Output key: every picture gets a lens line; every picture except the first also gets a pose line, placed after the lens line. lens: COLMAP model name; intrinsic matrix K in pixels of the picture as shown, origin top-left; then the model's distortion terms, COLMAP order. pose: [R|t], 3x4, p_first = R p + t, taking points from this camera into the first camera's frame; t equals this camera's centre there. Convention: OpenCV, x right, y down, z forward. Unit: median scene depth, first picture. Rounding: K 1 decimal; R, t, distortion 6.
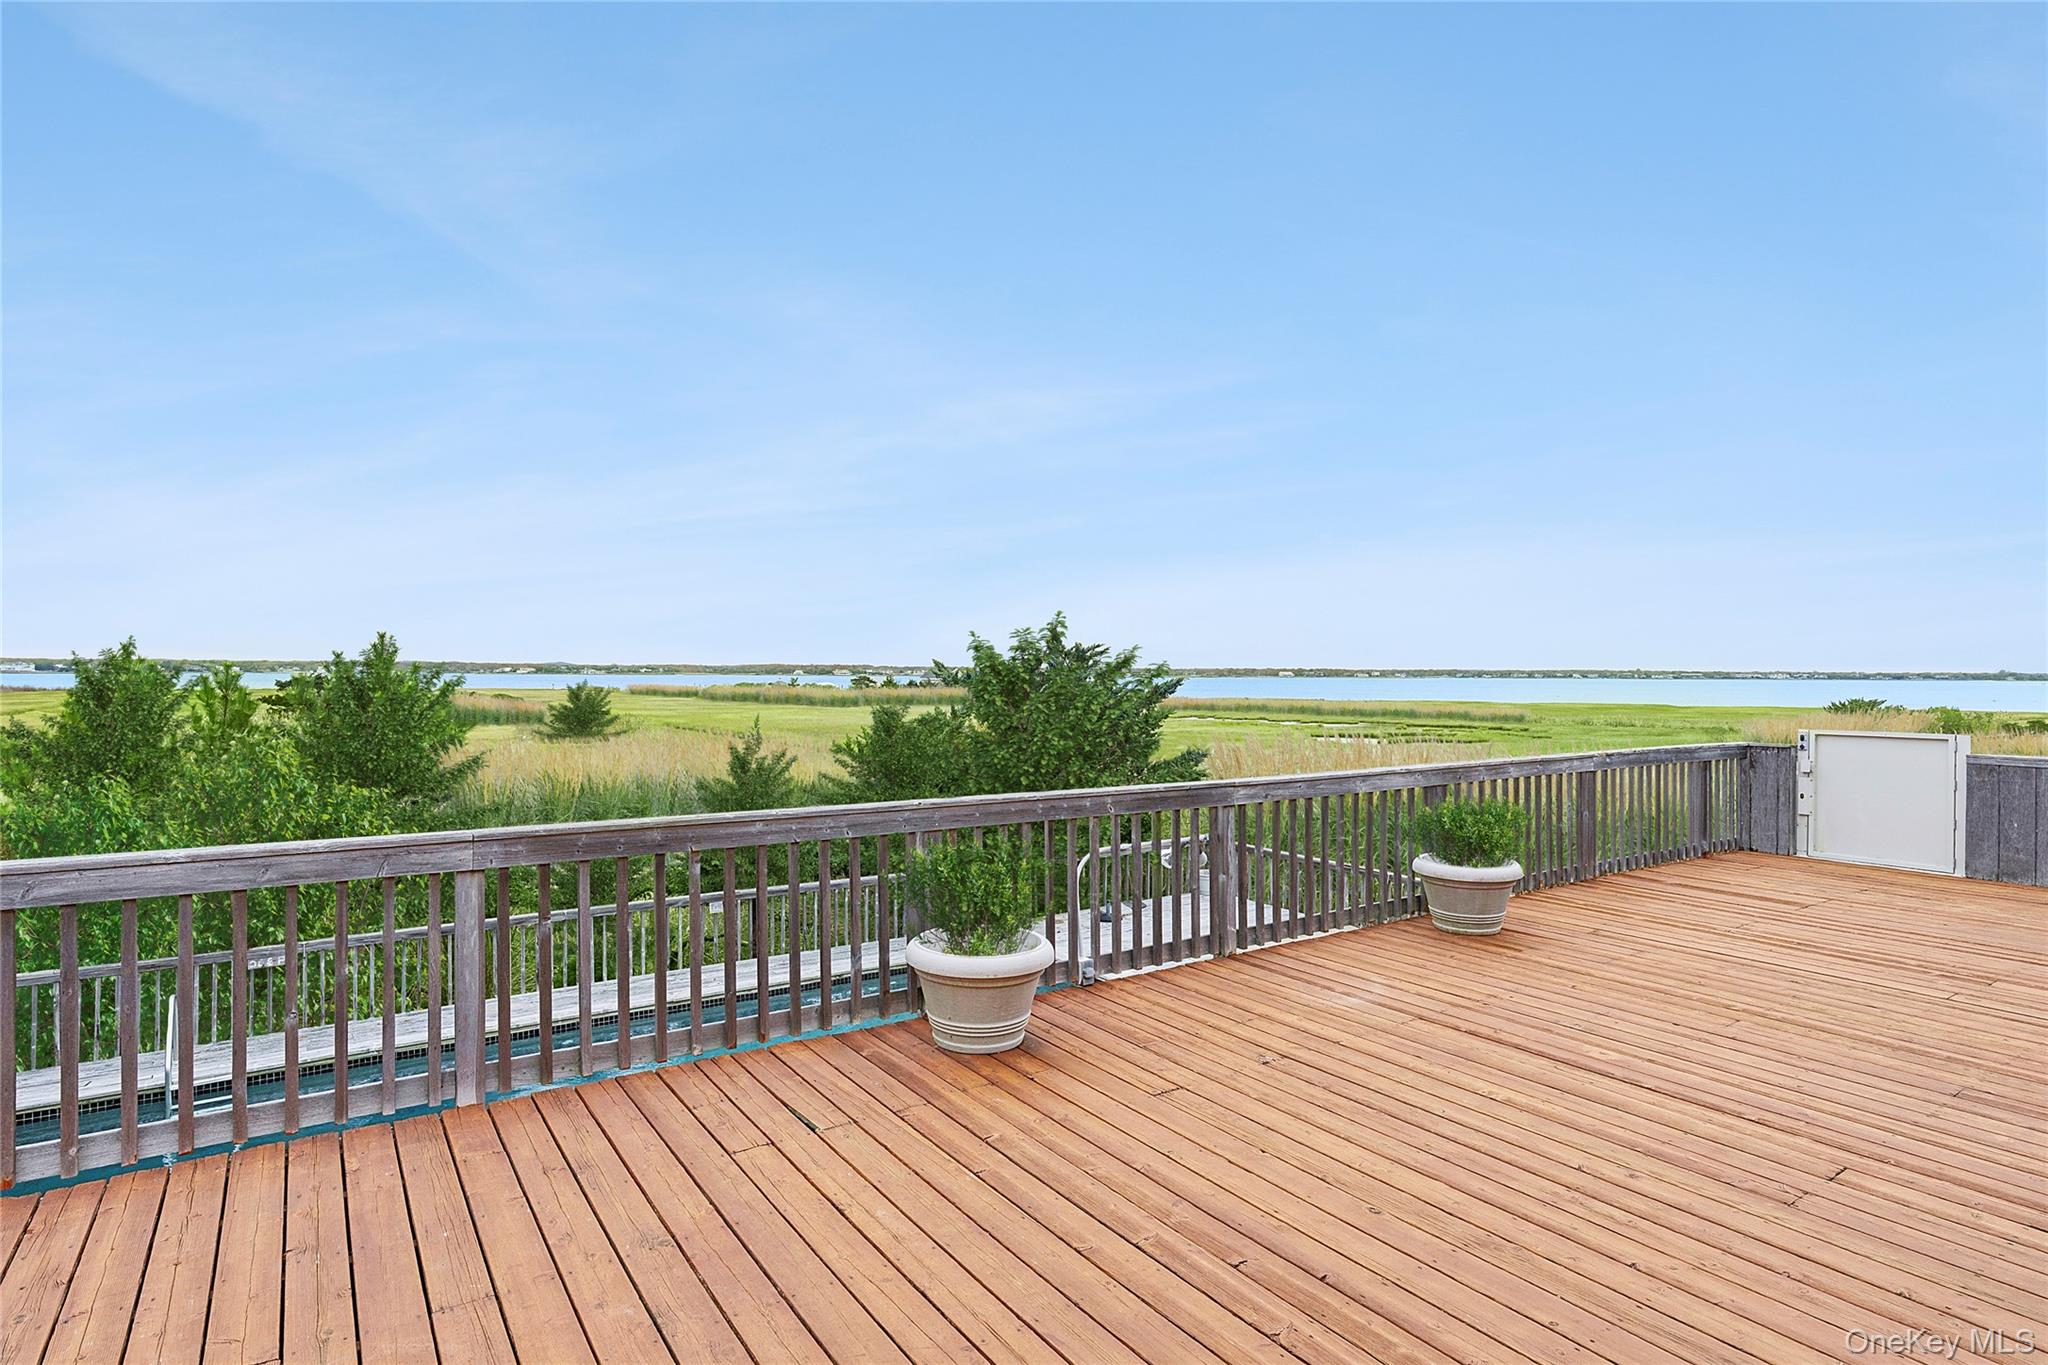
lens RADIAL K [[1067.0, 0, 1024.0], [0, 1067.0, 682.5], [0, 0, 1]] dist [-0.005330, -0.000058]
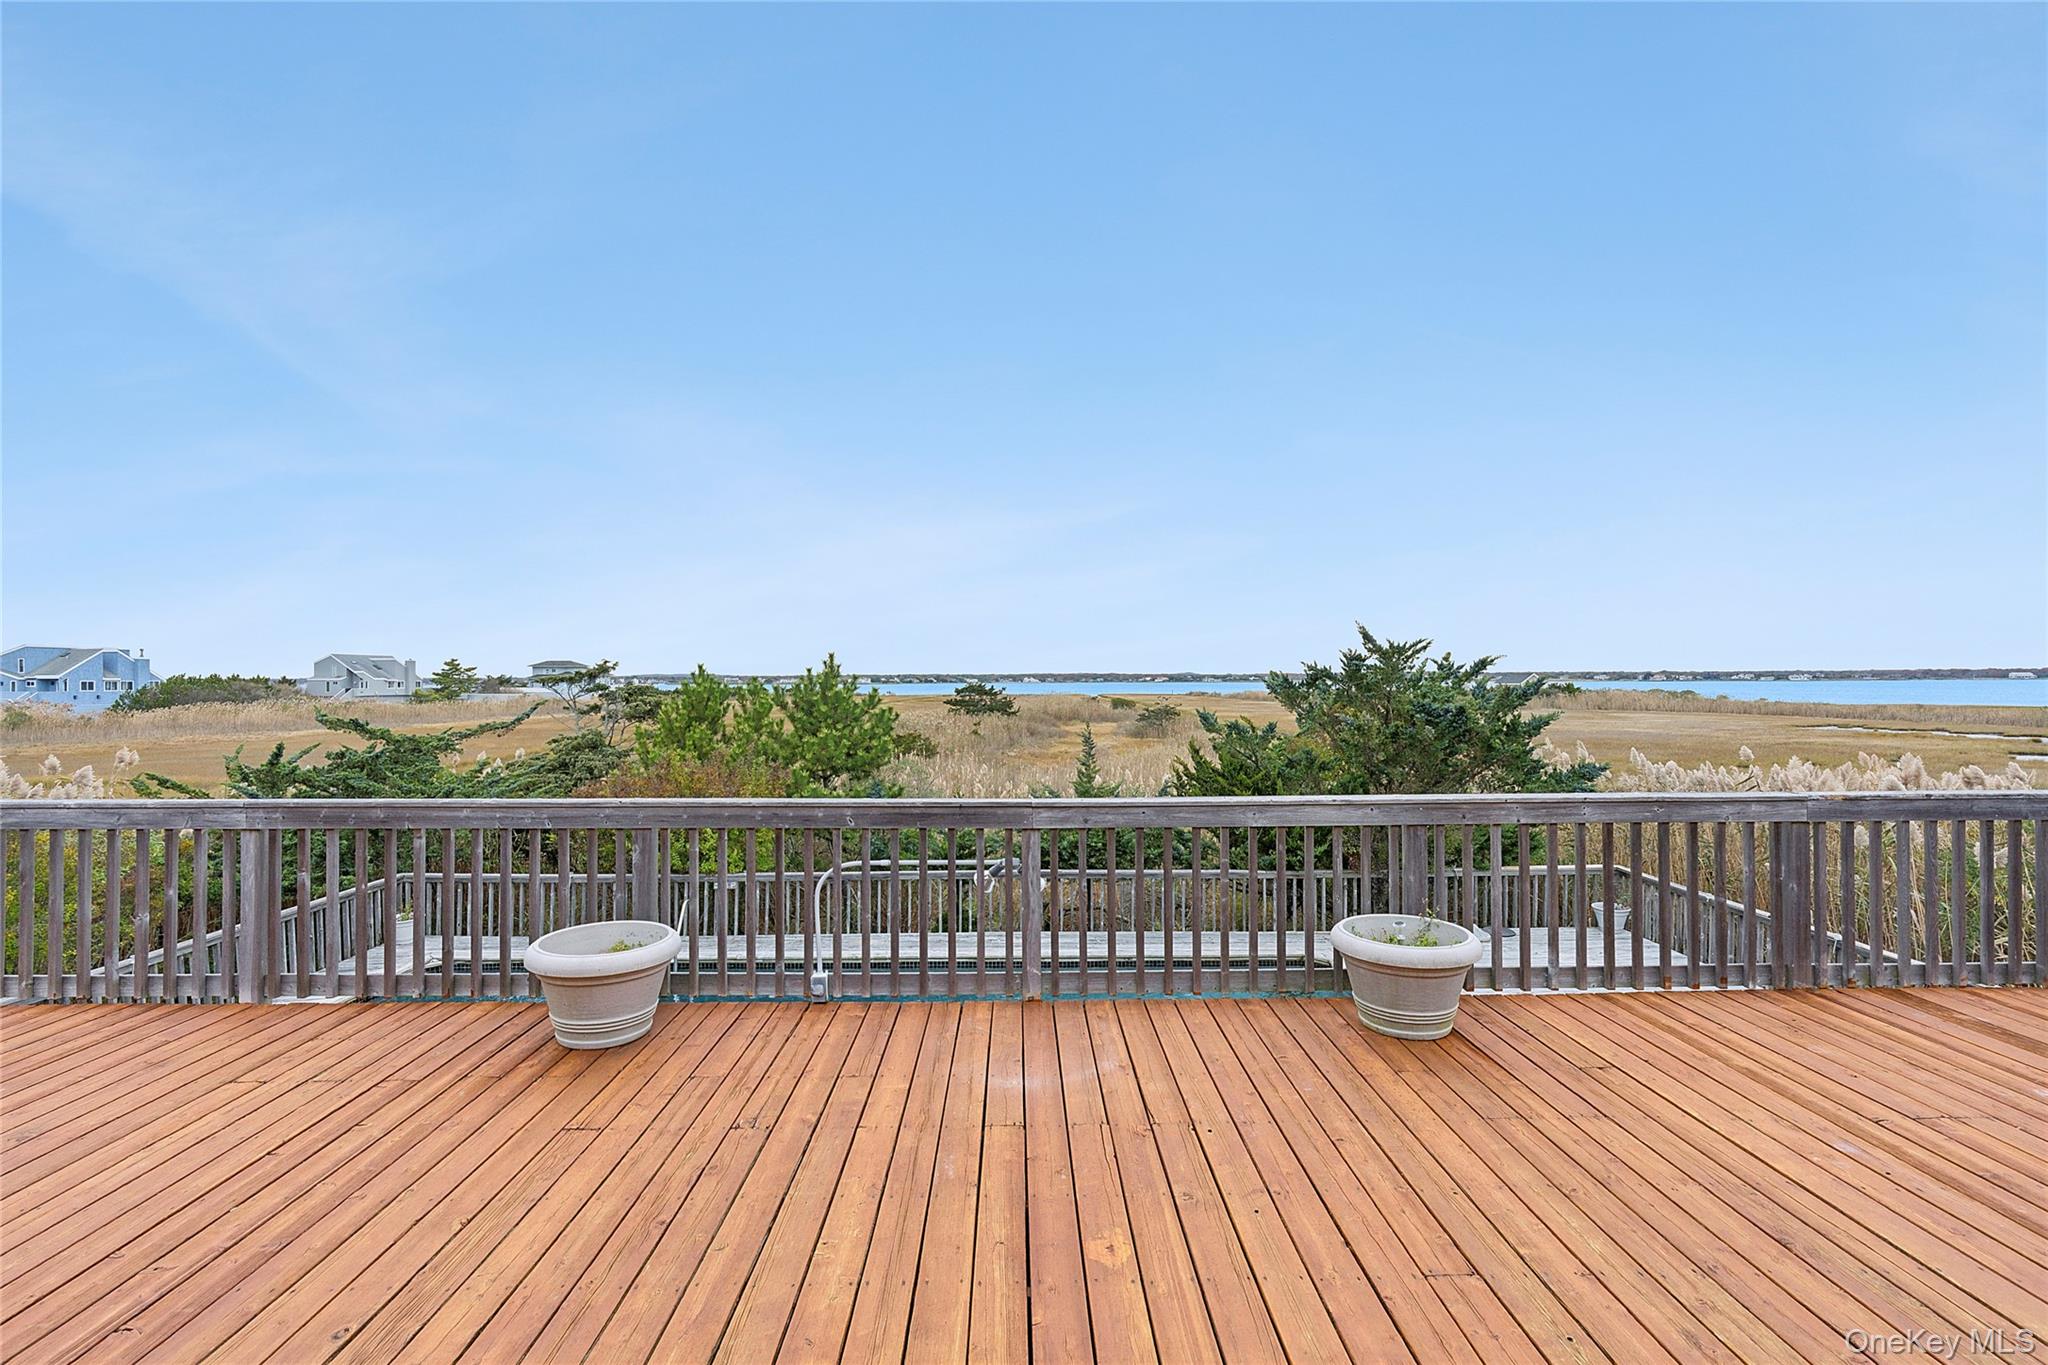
lens RADIAL K [[908.9, 0, 1024.0], [0, 908.9, 682.5], [0, 0, 1]] dist [-0.009491, 0.000171]
pose [[0.834621, -0.007164, -0.550777, 0.245731], [0.003466, 0.999964, -0.007754, 0.000479], [0.550813, 0.004563, 0.834616, 0.152164]]
